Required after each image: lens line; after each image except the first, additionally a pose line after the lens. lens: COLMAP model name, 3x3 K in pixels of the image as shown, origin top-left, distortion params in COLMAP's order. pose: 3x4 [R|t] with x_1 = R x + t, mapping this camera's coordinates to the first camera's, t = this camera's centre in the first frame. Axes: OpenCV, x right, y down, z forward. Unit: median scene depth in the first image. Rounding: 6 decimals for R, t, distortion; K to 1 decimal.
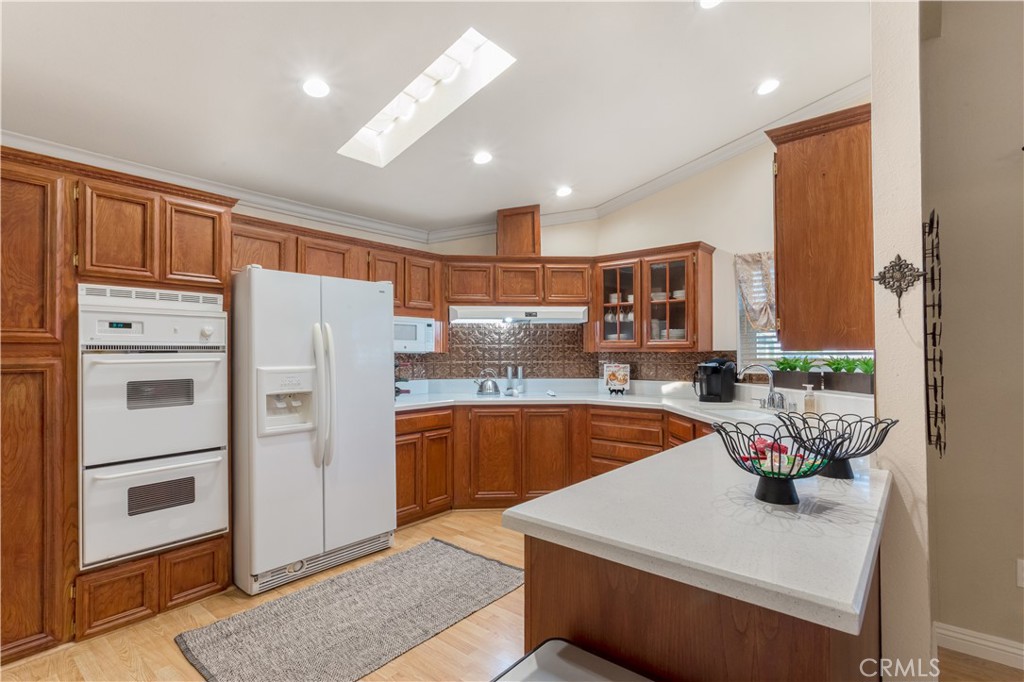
lens RADIAL K [[489.4, 0, 514.7], [0, 489.4, 348.3], [0, 0, 1]] dist [-0.004714, 0.003087]
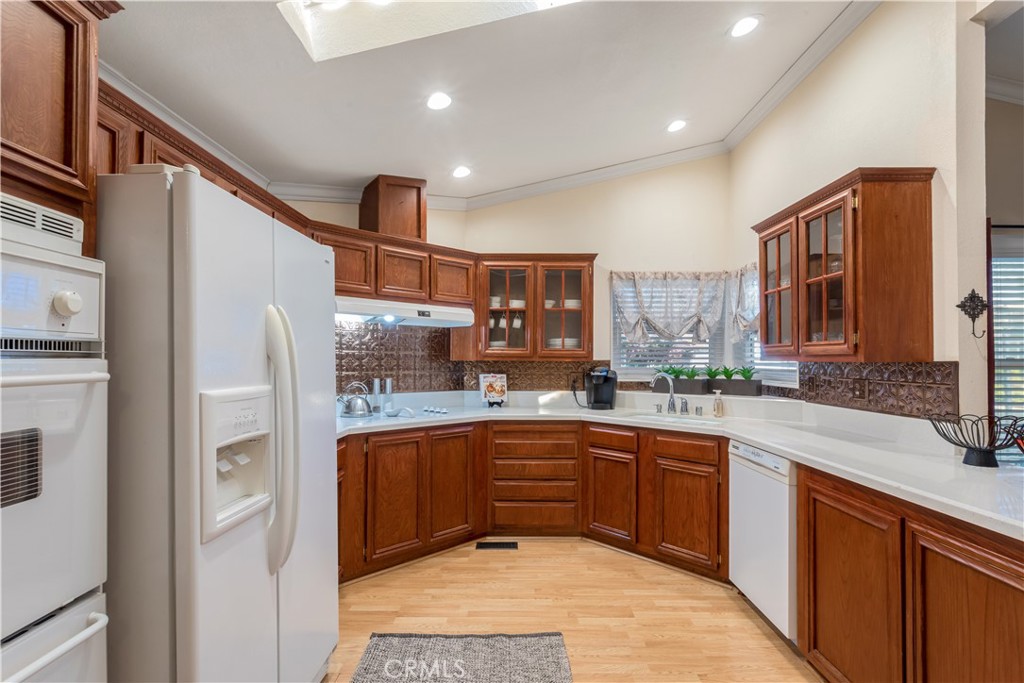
lens RADIAL K [[489.4, 0, 513.1], [0, 489.4, 352.4], [0, 0, 1]] dist [-0.004714, 0.003087]
pose [[0.772688, 0.017162, 0.634553, -0.401568], [-0.011895, 0.999850, -0.012557, 0.003460], [-0.634674, 0.002155, 0.772777, 0.313170]]
